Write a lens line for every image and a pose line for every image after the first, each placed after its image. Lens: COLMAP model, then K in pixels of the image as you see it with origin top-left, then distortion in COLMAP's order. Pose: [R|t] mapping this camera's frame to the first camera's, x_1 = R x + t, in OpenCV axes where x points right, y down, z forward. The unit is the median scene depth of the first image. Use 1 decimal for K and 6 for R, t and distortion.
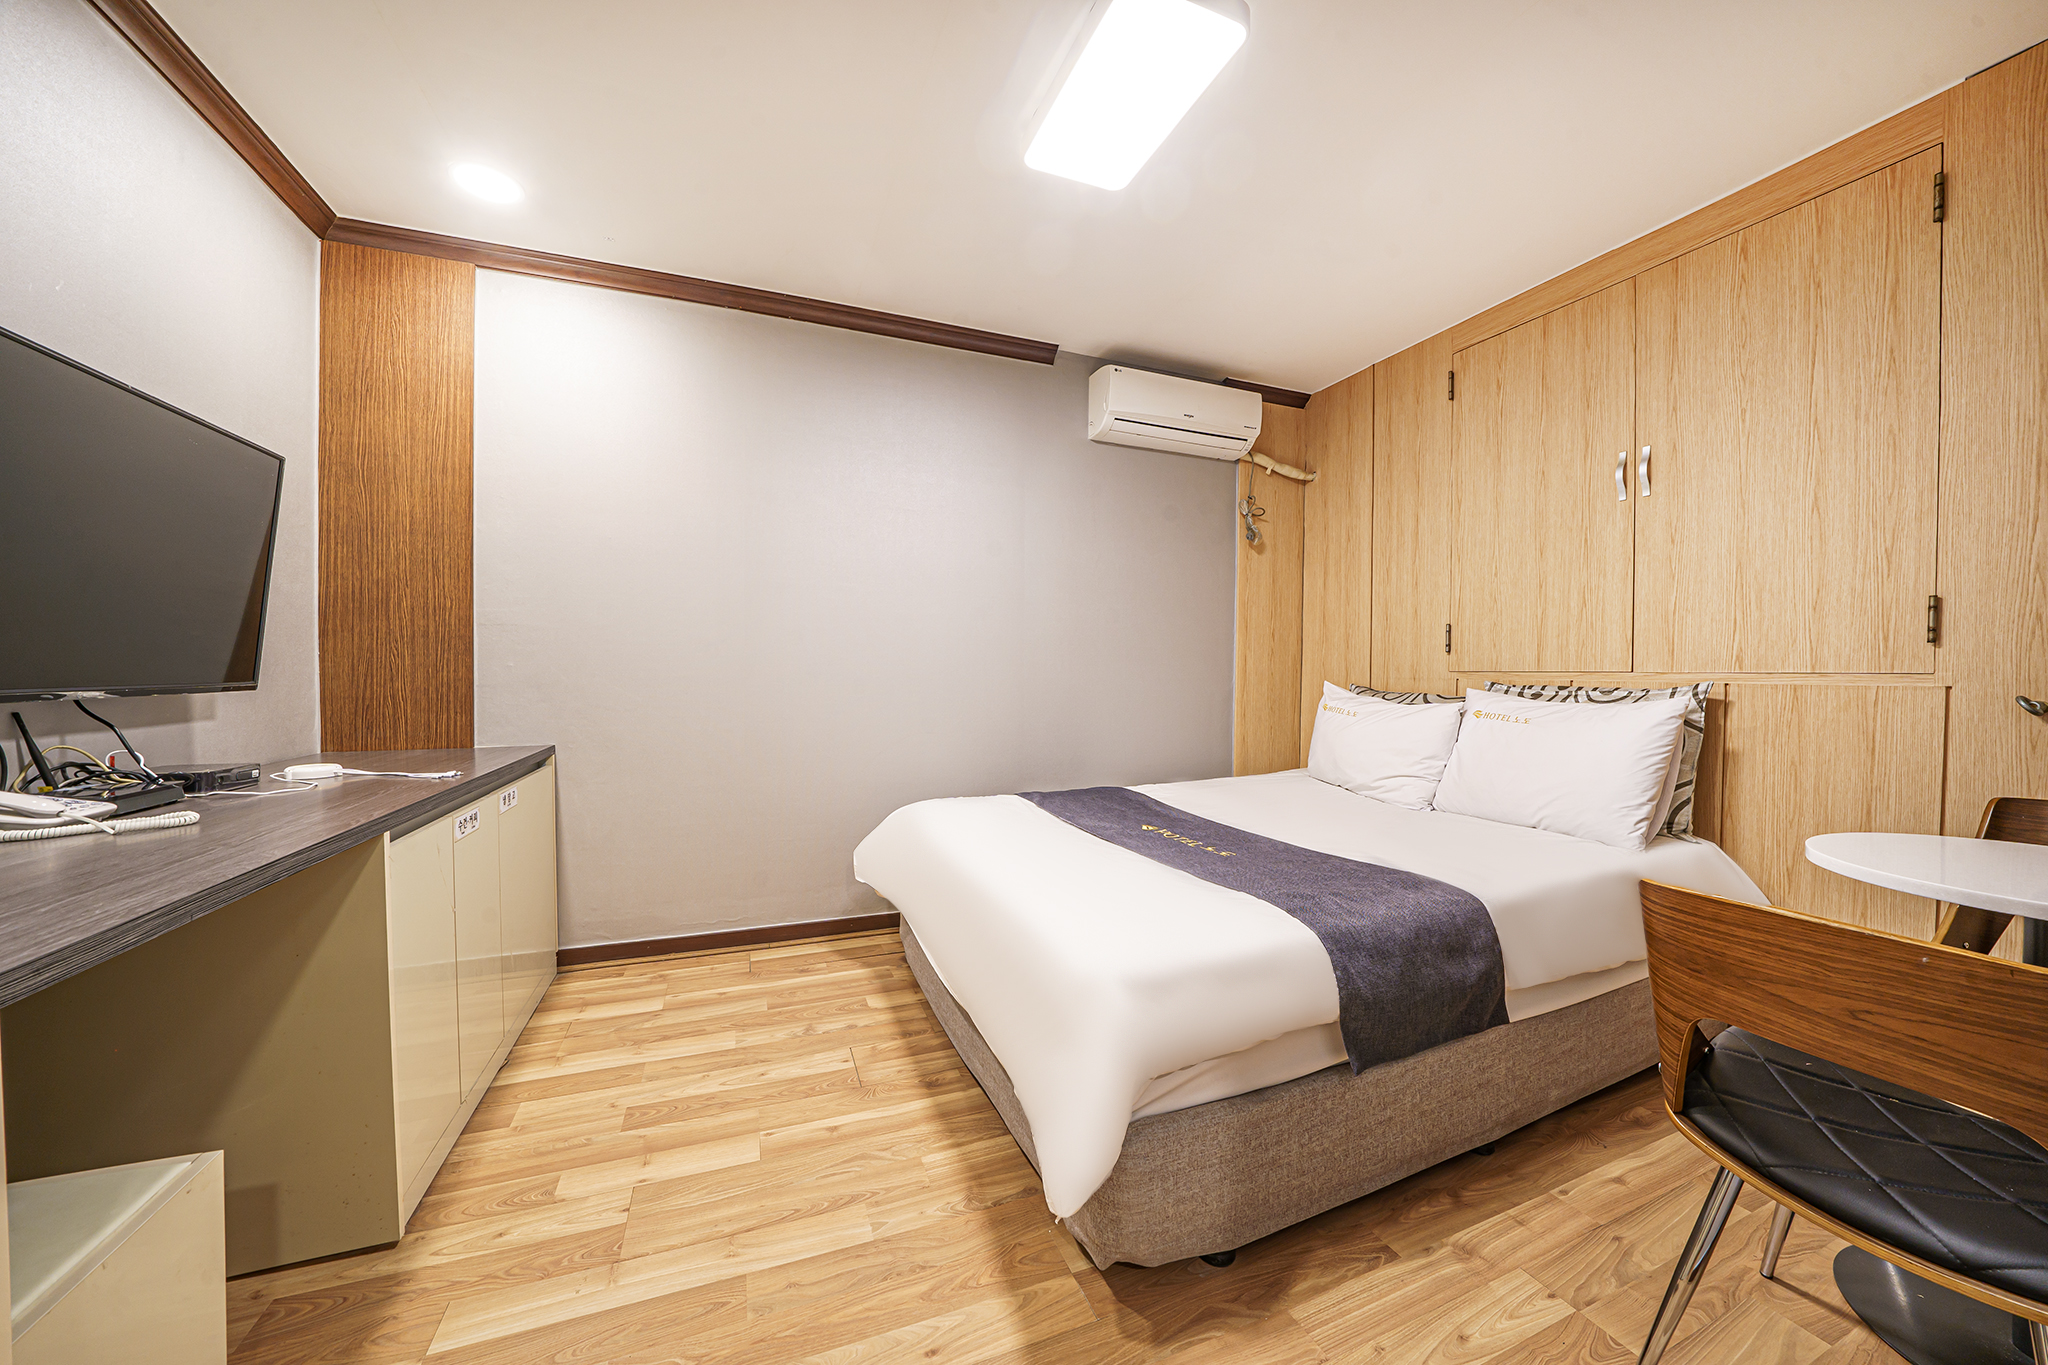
lens RADIAL K [[709.7, 0, 1022.3], [0, 709.7, 684.8], [0, 0, 1]] dist [-0.027395, 0.003232]
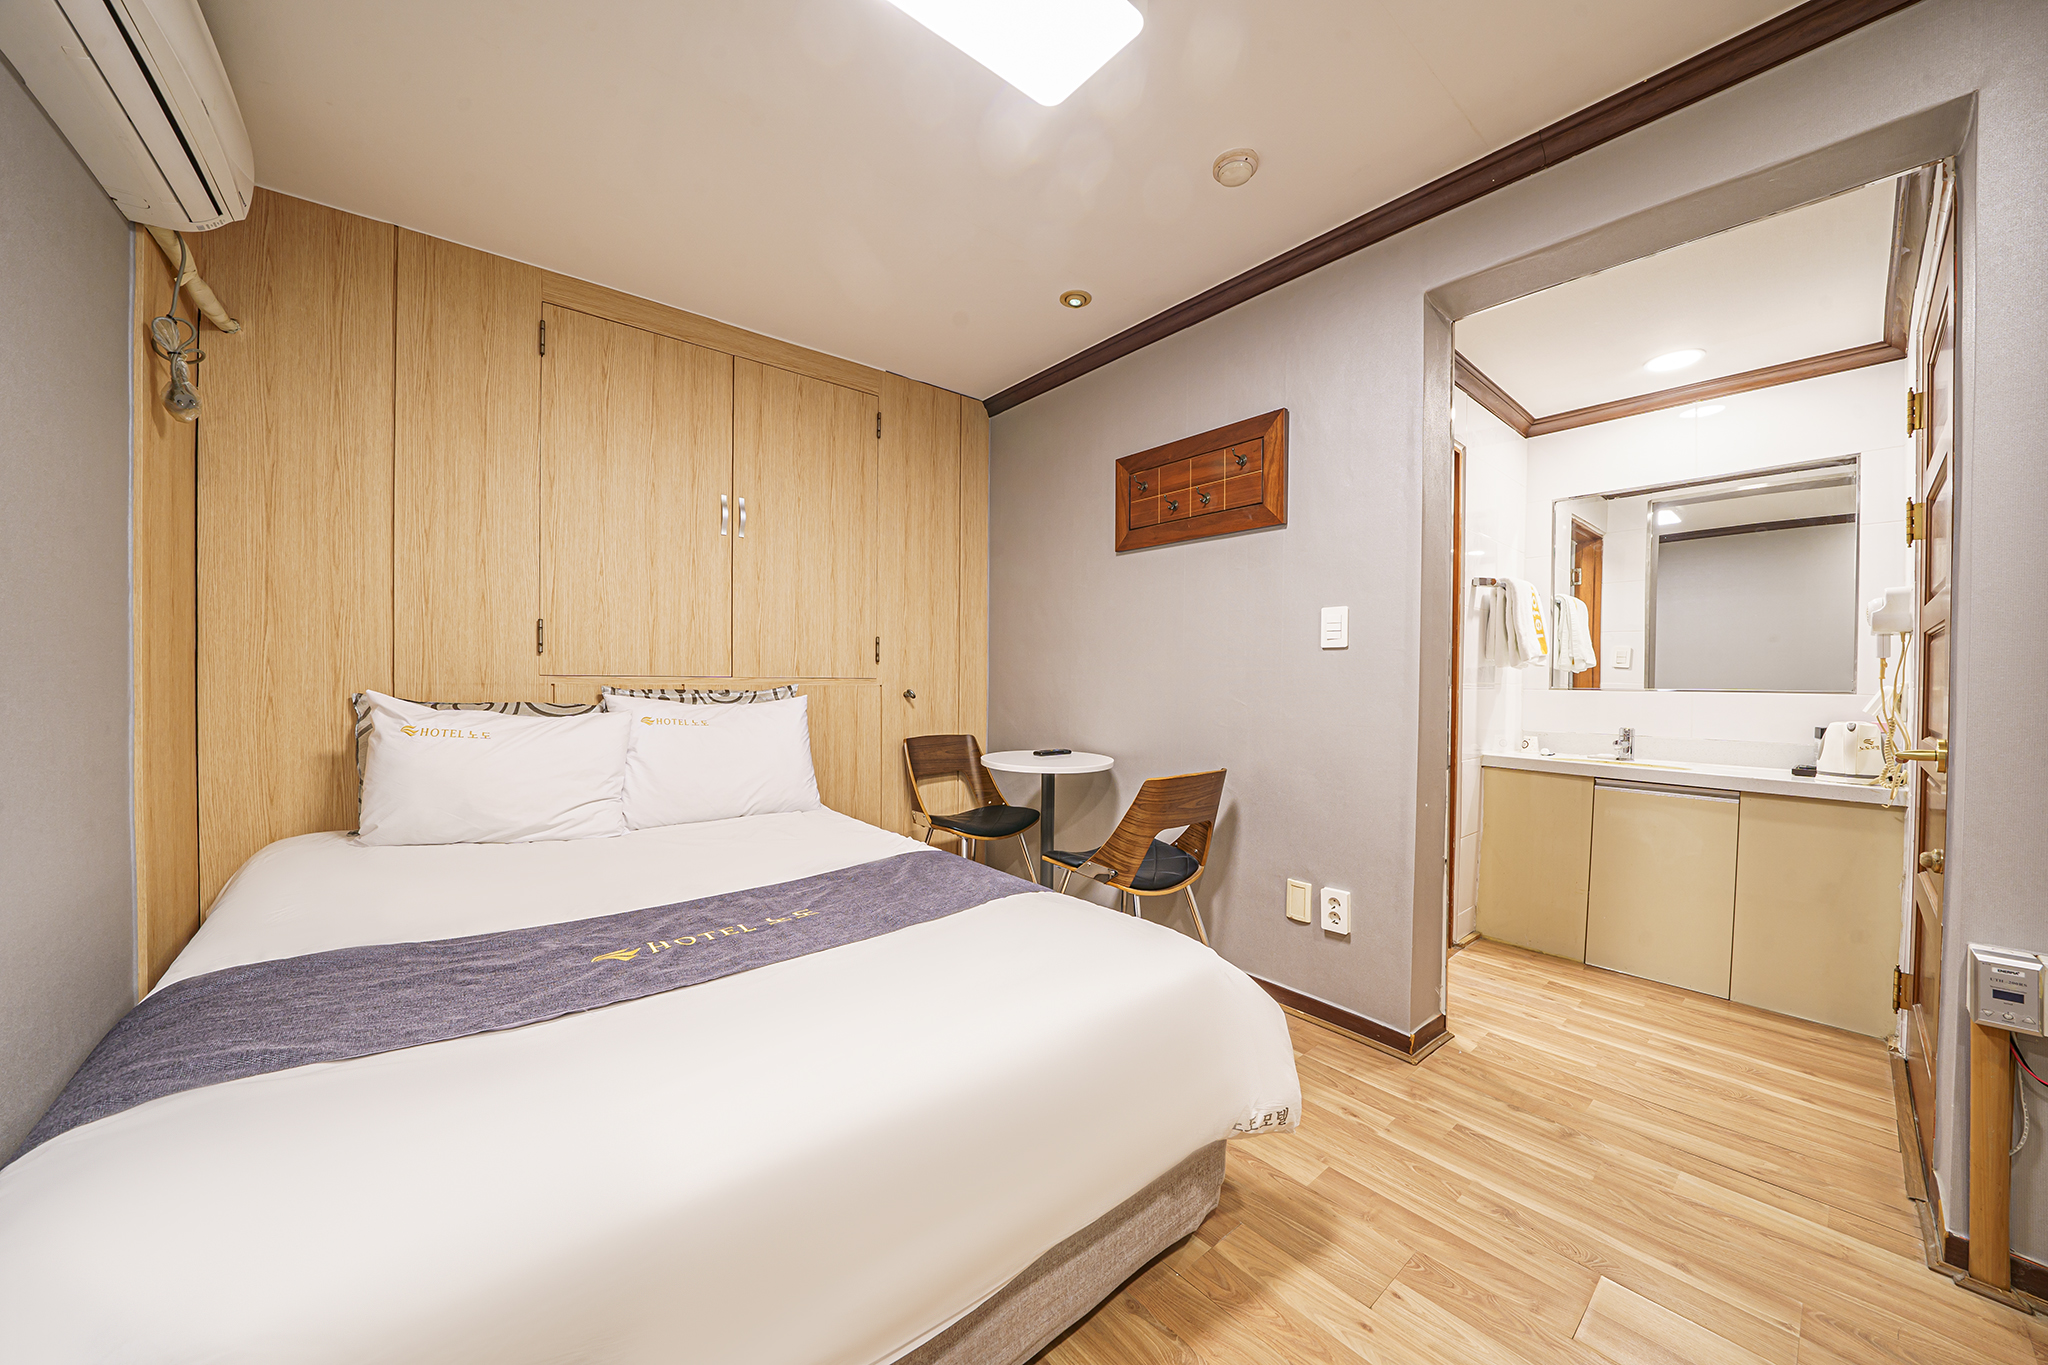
lens RADIAL K [[709.7, 0, 1022.3], [0, 709.7, 684.8], [0, 0, 1]] dist [-0.027395, 0.003232]
pose [[-0.303692, -0.020147, 0.952557, -0.440821], [0.004793, 0.999731, 0.022673, -0.028030], [-0.952758, 0.011451, -0.303514, 0.827586]]
